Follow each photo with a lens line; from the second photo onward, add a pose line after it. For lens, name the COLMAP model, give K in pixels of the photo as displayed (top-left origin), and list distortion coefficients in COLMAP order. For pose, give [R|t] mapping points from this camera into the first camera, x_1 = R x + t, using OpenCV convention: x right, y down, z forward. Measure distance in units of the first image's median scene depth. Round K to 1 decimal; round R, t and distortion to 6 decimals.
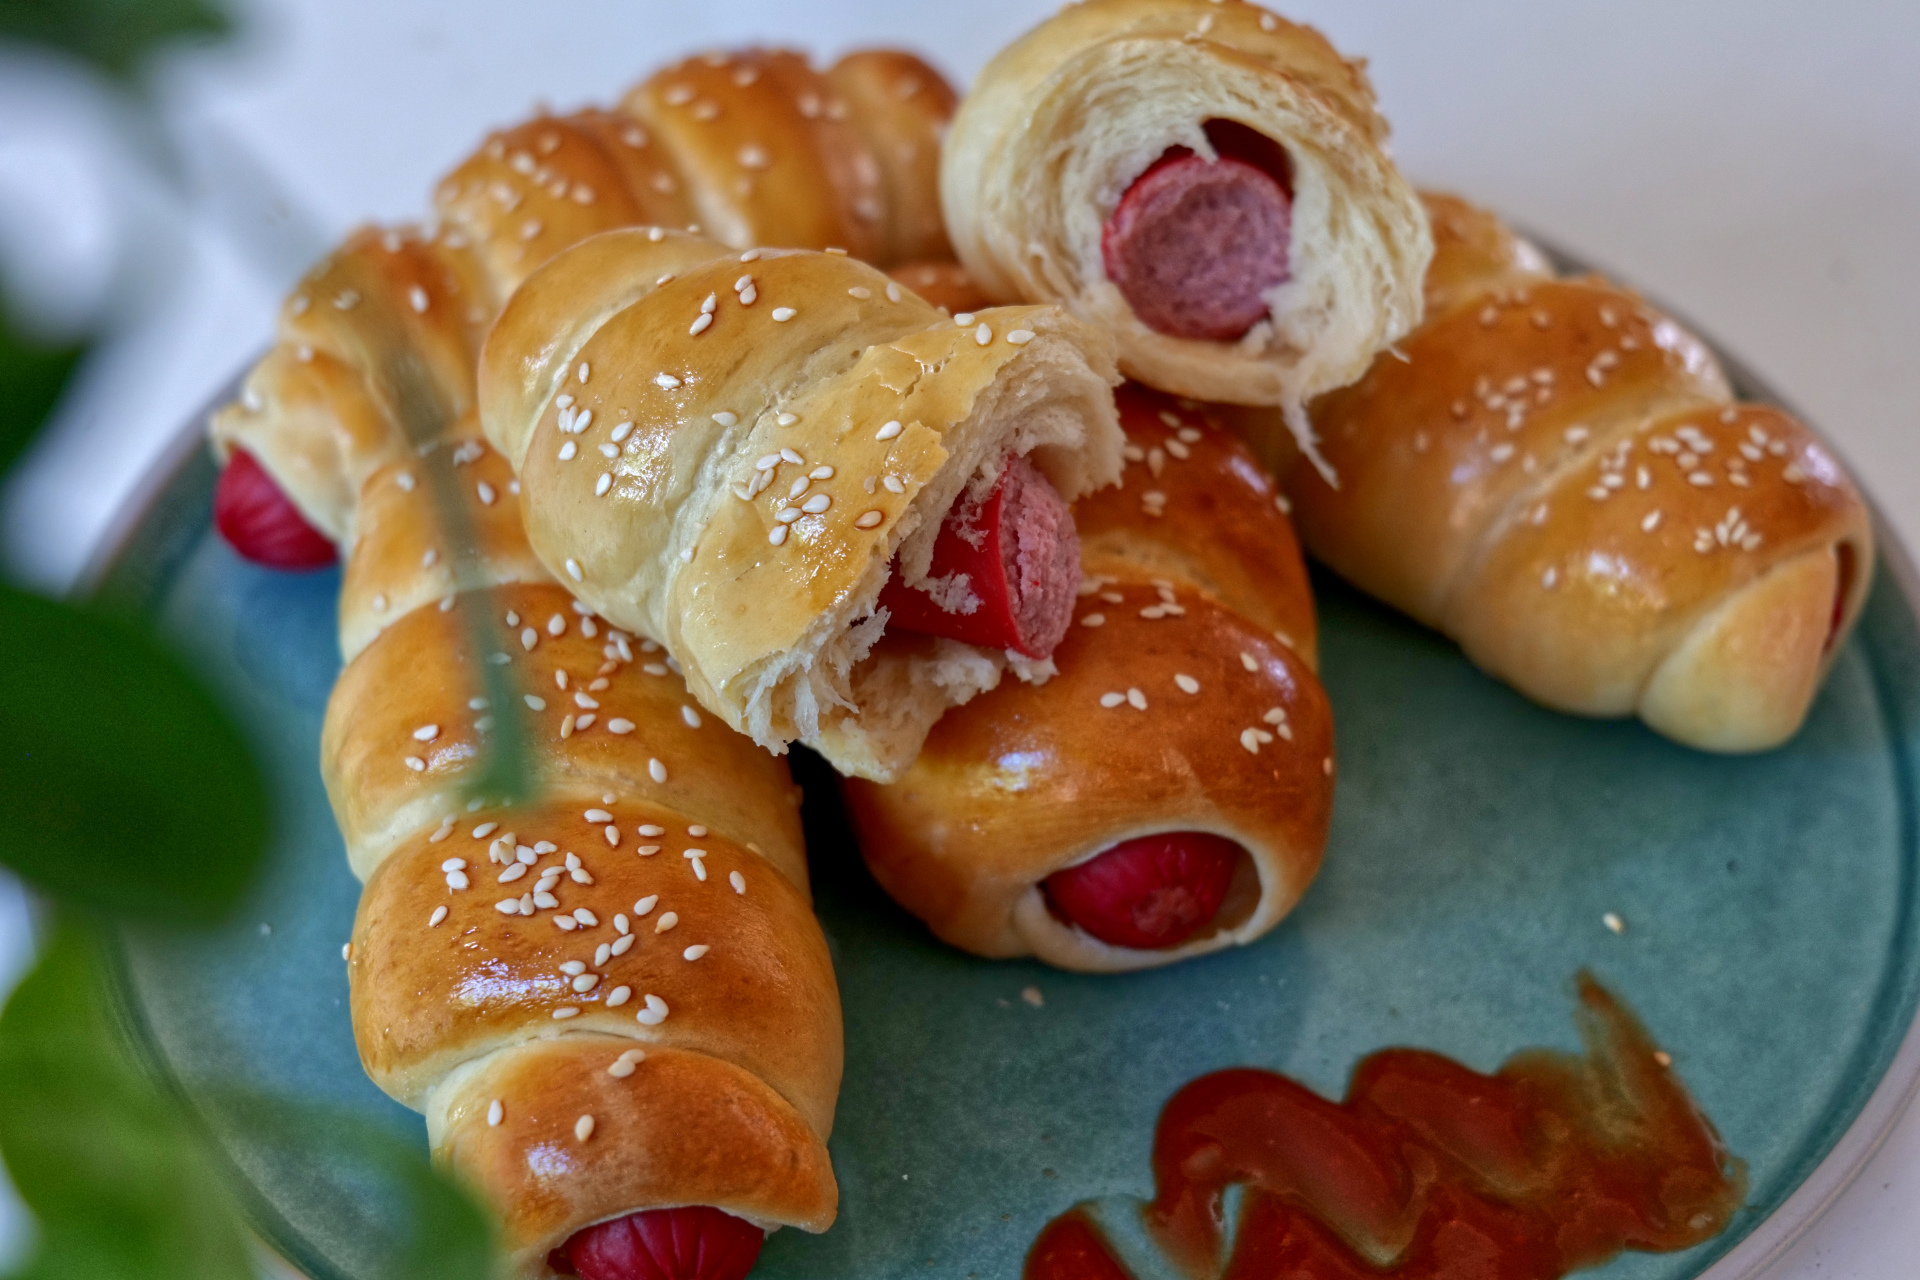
lens RADIAL K [[3248.0, 0, 968.2], [0, 3248.0, 638.1], [0, 0, 1]] dist [0.036586, 0.000000]
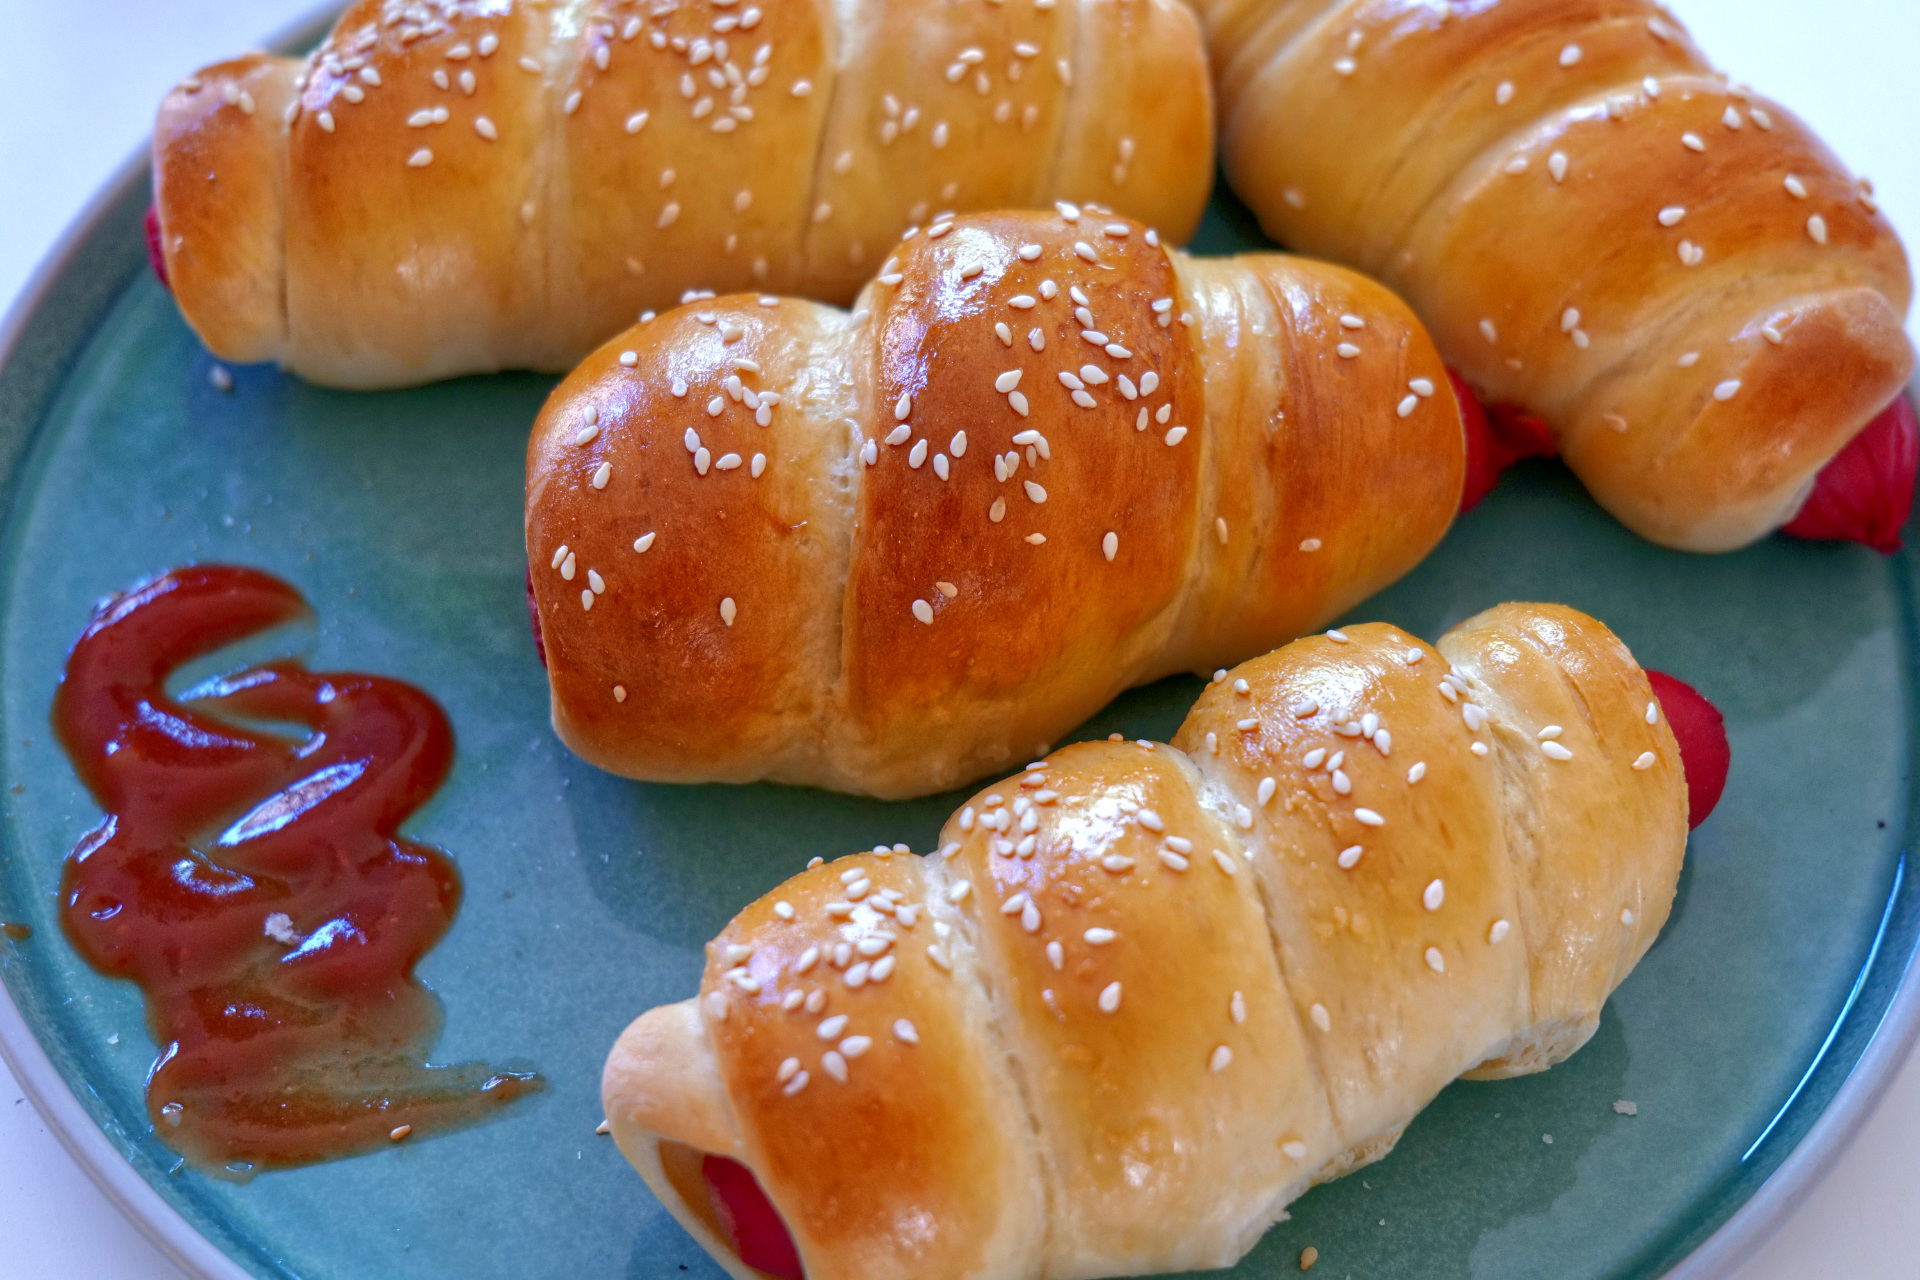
lens RADIAL K [[3248.0, 0, 957.3], [0, 3248.0, 639.7], [0, 0, 1]] dist [0.036586, 0.000000]
pose [[-0.039682, 0.811668, -0.582769, 0.634333], [-0.695952, 0.396048, 0.598997, -0.588592], [0.716991, 0.429349, 0.549166, 0.556553]]
